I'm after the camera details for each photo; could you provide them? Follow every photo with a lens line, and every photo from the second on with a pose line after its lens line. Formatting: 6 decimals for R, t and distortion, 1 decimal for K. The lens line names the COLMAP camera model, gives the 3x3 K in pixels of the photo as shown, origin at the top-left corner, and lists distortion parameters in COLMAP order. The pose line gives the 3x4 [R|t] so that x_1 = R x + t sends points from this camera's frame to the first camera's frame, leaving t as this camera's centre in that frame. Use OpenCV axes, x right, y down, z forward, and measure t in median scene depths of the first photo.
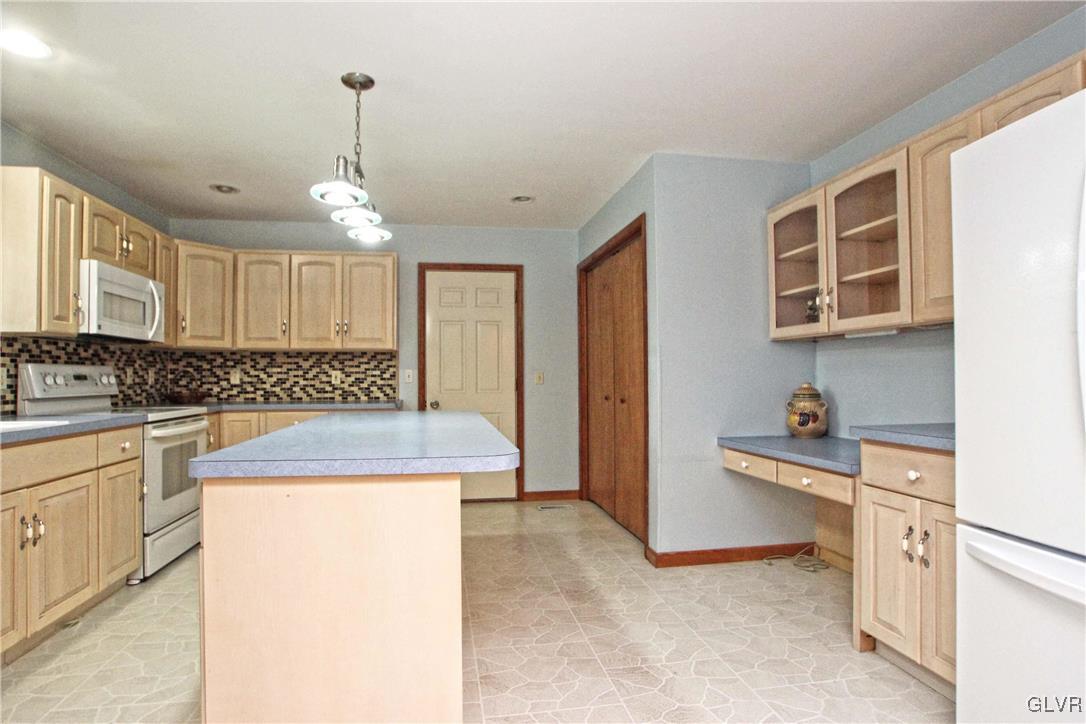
lens RADIAL K [[540.7, 0, 488.7], [0, 540.7, 370.3], [0, 0, 1]] dist [-0.071812, 0.029612]
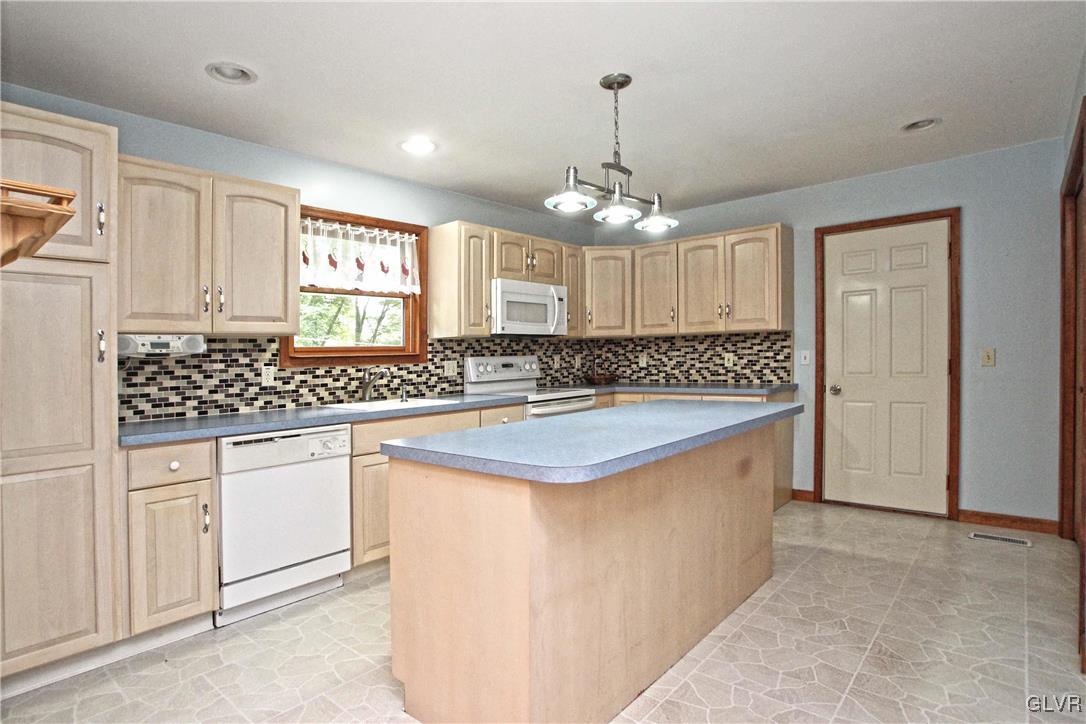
lens RADIAL K [[537.2, 0, 555.9], [0, 537.2, 356.0], [0, 0, 1]] dist [-0.073310, 0.029479]
pose [[0.688622, -0.014302, -0.724979, 0.219307], [0.032801, 0.999396, 0.011441, -0.016251], [0.724378, -0.031658, 0.688676, 0.105233]]
